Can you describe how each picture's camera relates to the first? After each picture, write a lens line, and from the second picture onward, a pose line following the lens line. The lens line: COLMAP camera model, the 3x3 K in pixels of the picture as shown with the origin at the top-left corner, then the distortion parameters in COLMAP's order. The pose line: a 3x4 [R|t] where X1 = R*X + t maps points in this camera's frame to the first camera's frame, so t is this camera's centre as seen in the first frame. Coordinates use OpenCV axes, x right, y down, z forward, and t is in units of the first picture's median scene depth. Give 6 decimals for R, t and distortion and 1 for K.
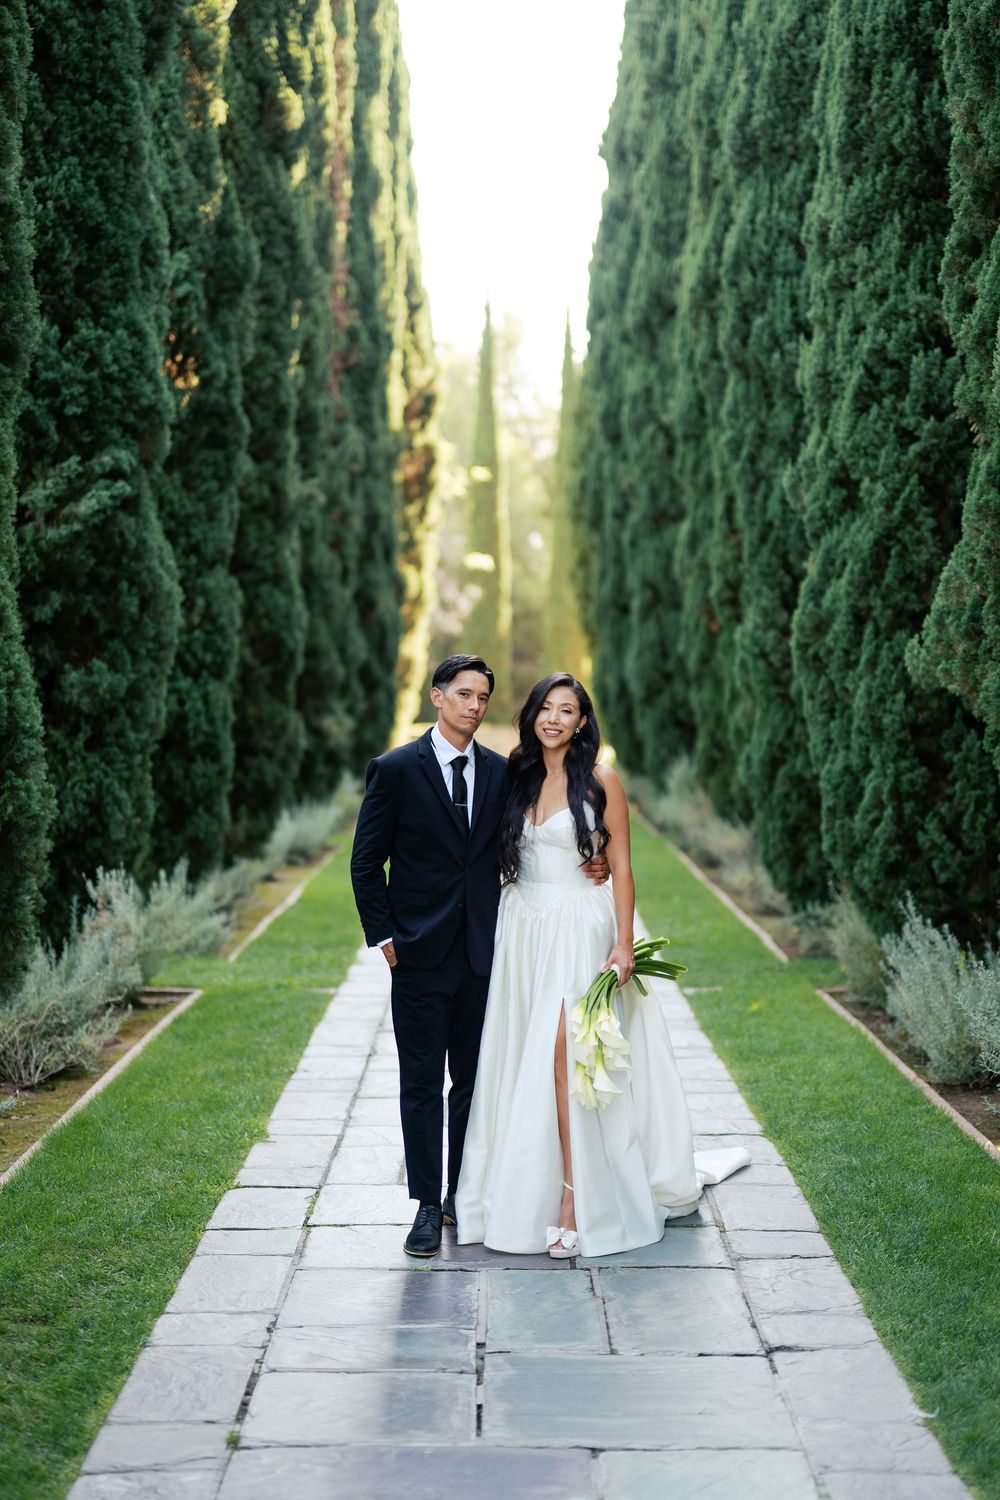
lens RADIAL K [[2275.6, 0, 490.4], [0, 2275.6, 714.6], [0, 0, 1]] dist [0.009743, 0.022644]
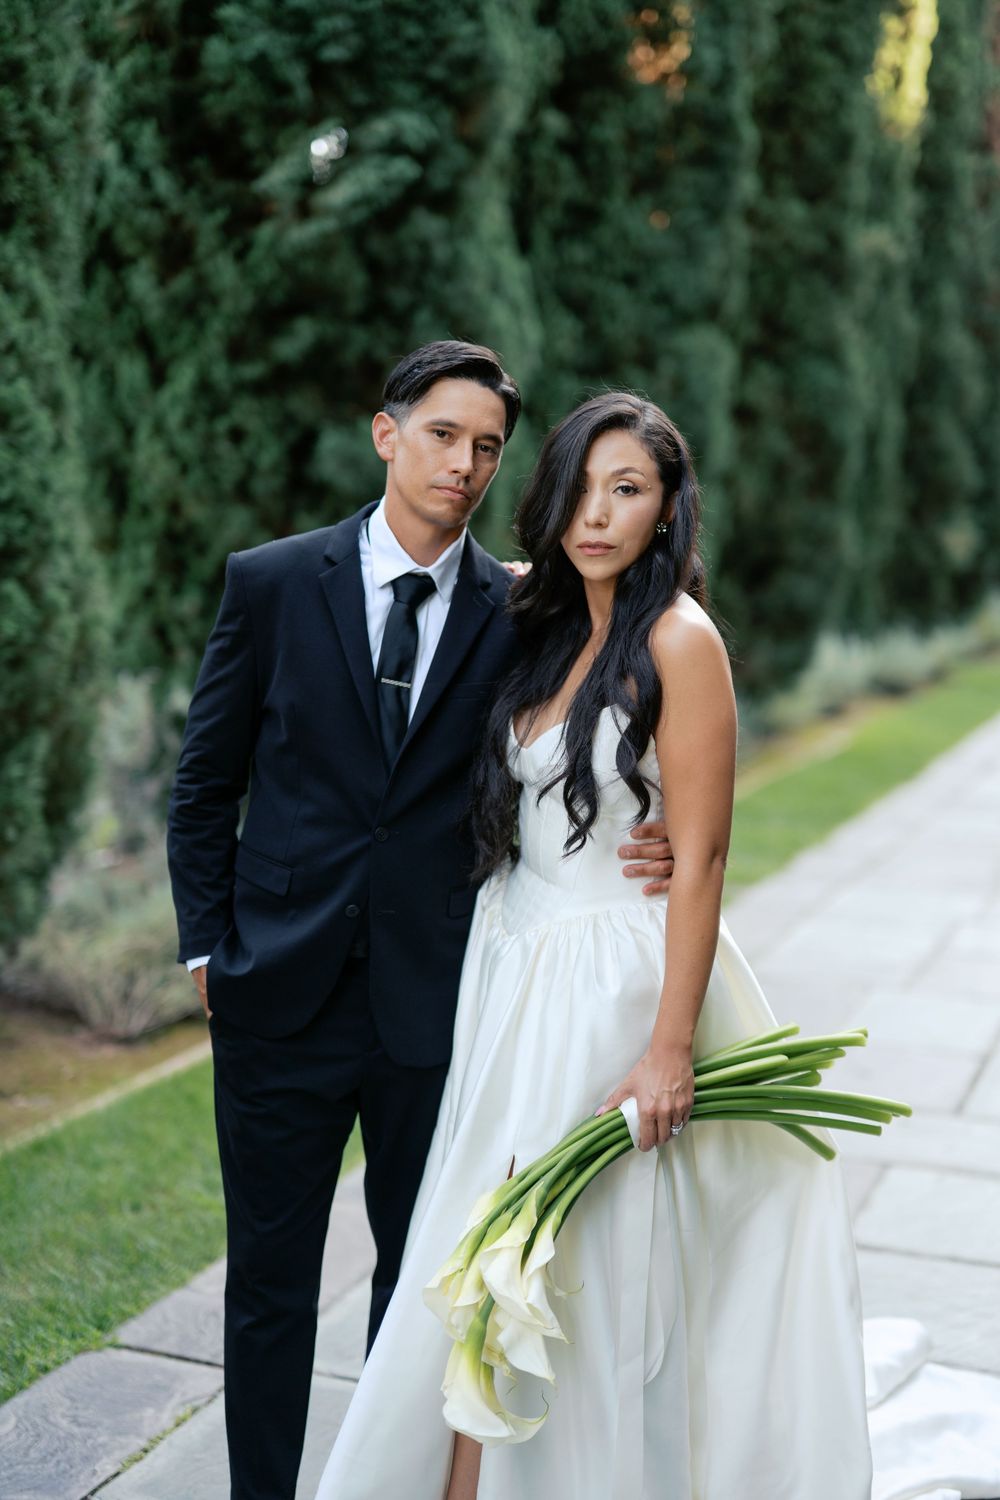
lens RADIAL K [[2064.1, 0, 544.4], [0, 2064.1, 750.7], [0, 0, 1]] dist [0.004647, 0.001480]
pose [[0.942252, 0.071172, -0.327254, 0.075833], [-0.035958, 0.993009, 0.112429, 0.003195], [0.332968, -0.094169, 0.938224, 0.316905]]
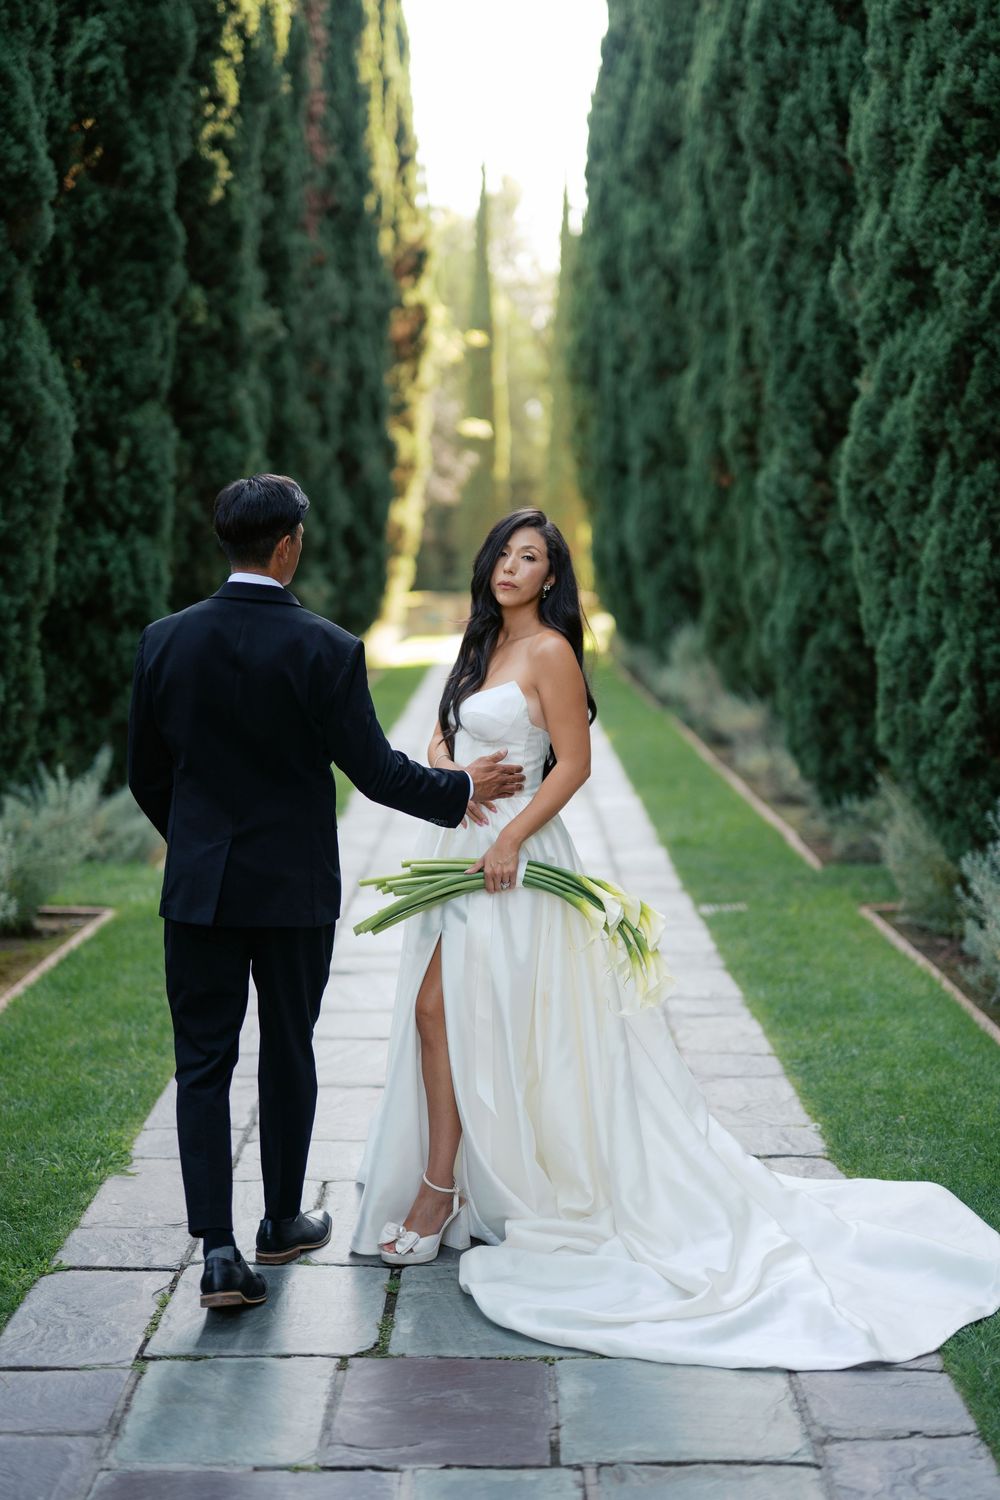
lens RADIAL K [[2133.9, 0, 505.7], [0, 2133.9, 724.3], [0, 0, 1]] dist [0.010775, 0.042972]
pose [[0.999984, -0.002752, 0.004956, 0.009719], [0.002427, 0.997921, 0.064407, 0.004095], [-0.005123, -0.064394, 0.997911, 0.207255]]
